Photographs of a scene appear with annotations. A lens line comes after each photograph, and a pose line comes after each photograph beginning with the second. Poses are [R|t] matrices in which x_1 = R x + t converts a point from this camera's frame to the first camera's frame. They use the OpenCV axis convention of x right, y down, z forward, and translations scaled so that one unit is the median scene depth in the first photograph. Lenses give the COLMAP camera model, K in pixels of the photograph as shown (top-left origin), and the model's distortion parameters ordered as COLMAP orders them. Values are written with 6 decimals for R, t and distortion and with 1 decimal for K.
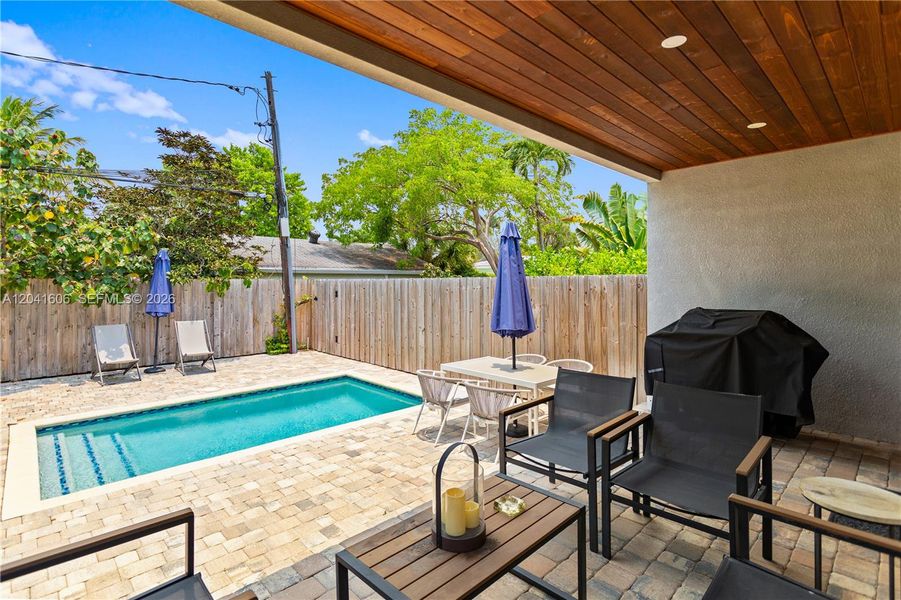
lens RADIAL K [[442.7, 0, 447.5], [0, 442.7, 287.4], [0, 0, 1]] dist [0.003272, 0.000920]
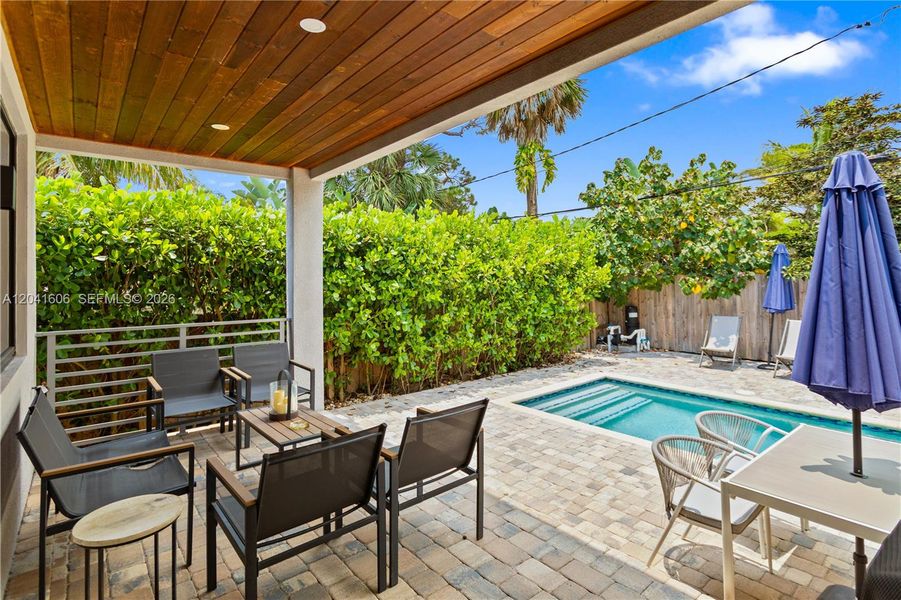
lens RADIAL K [[444.8, 0, 441.0], [0, 444.8, 276.2], [0, 0, 1]] dist [-0.001820, 0.000274]
pose [[-0.085221, -0.004372, -0.996352, 0.776064], [0.001192, 0.999989, -0.004490, -0.021064], [0.996361, -0.001571, -0.085215, 0.744984]]
